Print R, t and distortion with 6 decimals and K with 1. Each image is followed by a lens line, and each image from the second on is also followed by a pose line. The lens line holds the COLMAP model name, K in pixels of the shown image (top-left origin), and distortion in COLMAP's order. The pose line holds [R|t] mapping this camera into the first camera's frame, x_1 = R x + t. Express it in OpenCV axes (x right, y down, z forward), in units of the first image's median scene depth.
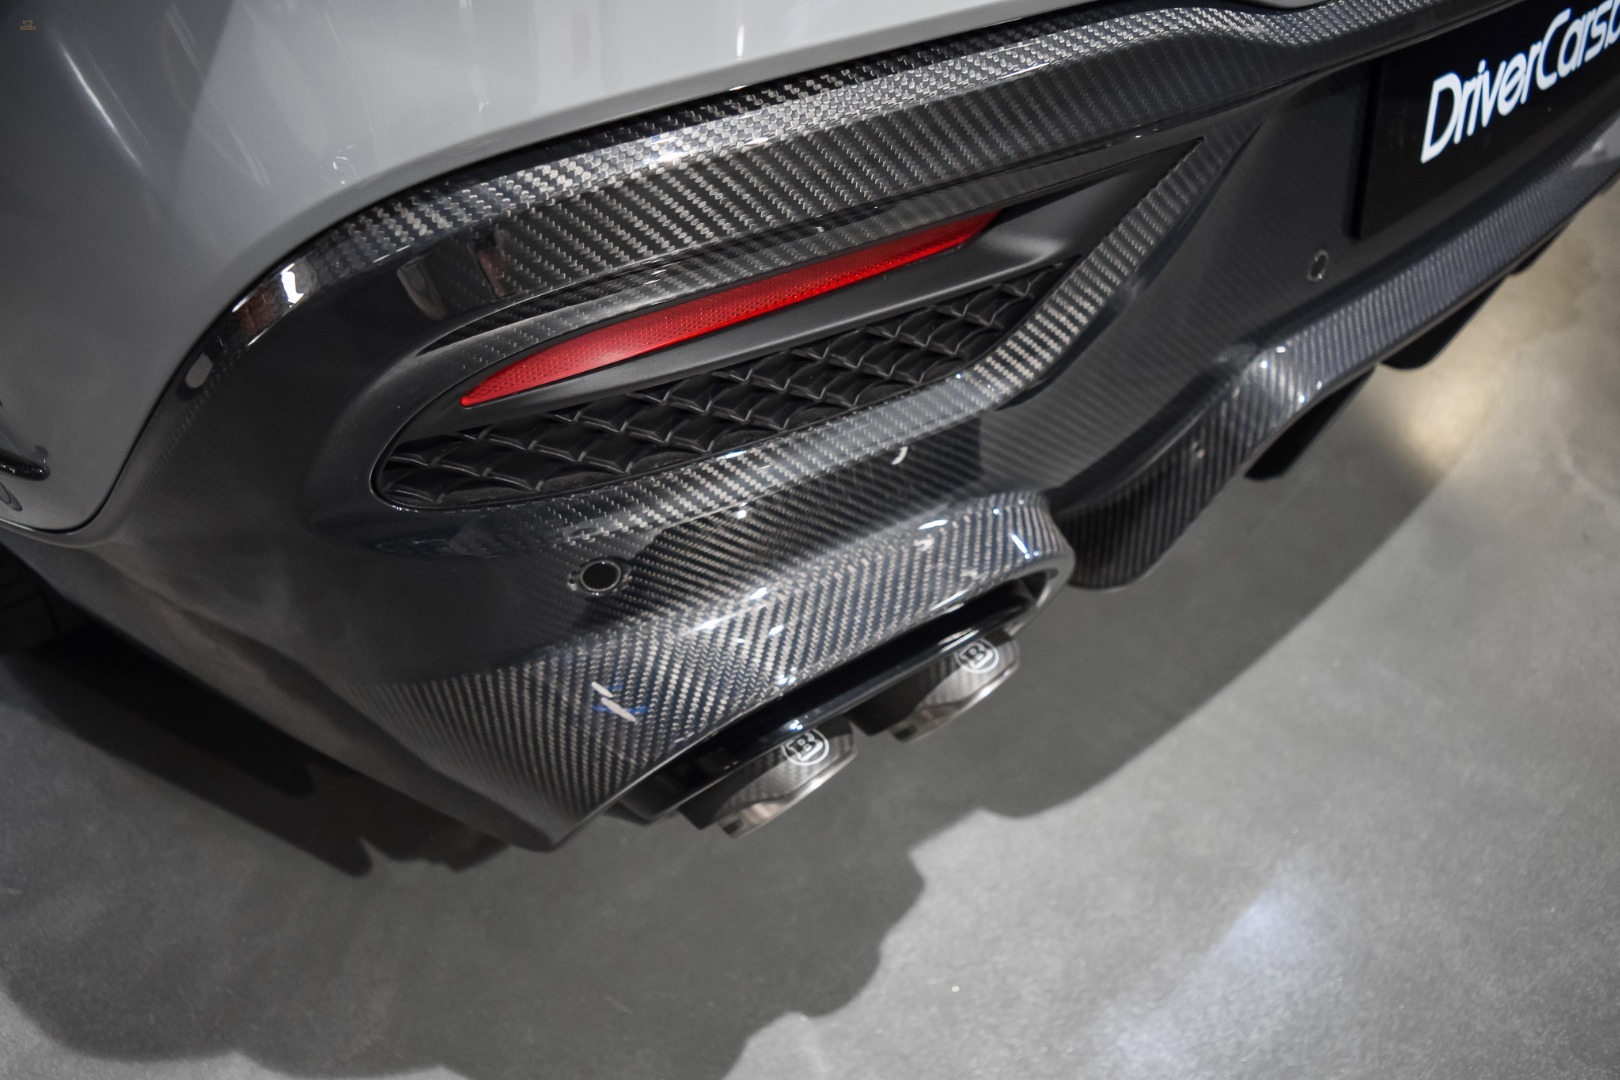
lens RADIAL K [[1230.6, 0, 810.0], [0, 1230.6, 540.0], [0, 0, 1]] dist [-0.074055, 0.000506]
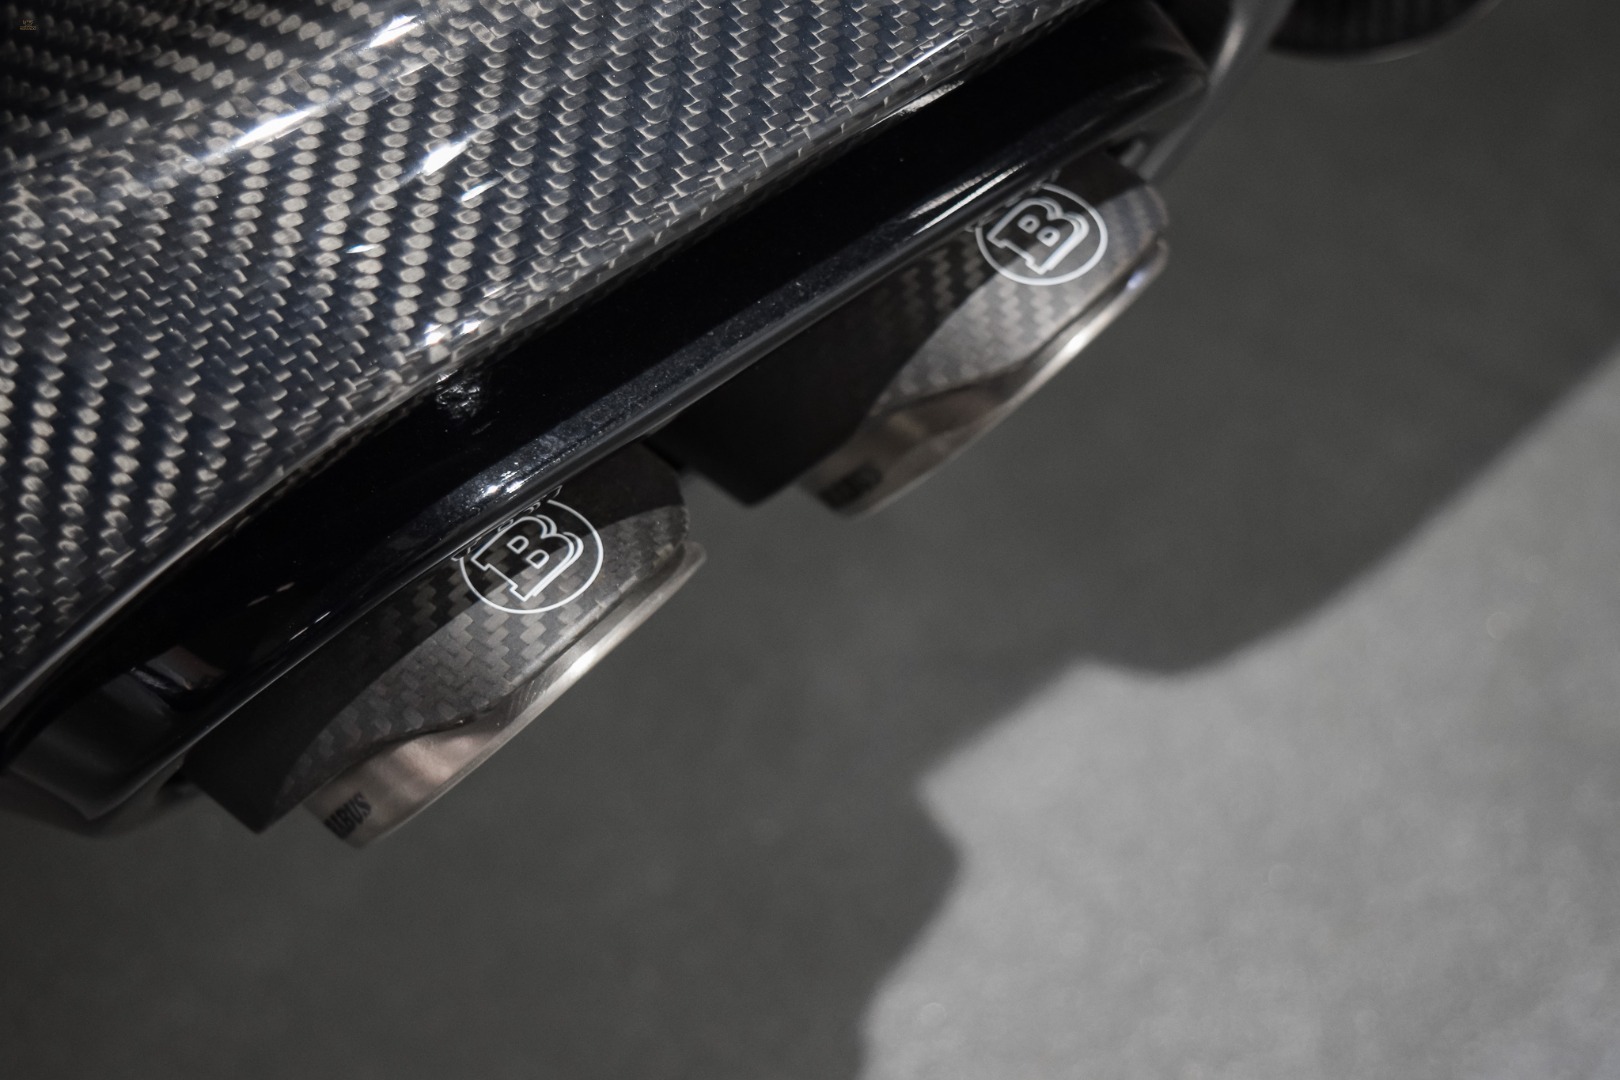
lens RADIAL K [[2682.0, 0, 810.0], [0, 2682.0, 540.0], [0, 0, 1]] dist [0.099897, 0.008913]
pose [[0.994548, -0.096302, 0.040010, 0.037530], [0.088424, 0.982154, 0.165996, 0.049895], [-0.055281, -0.161553, 0.985315, 0.282247]]
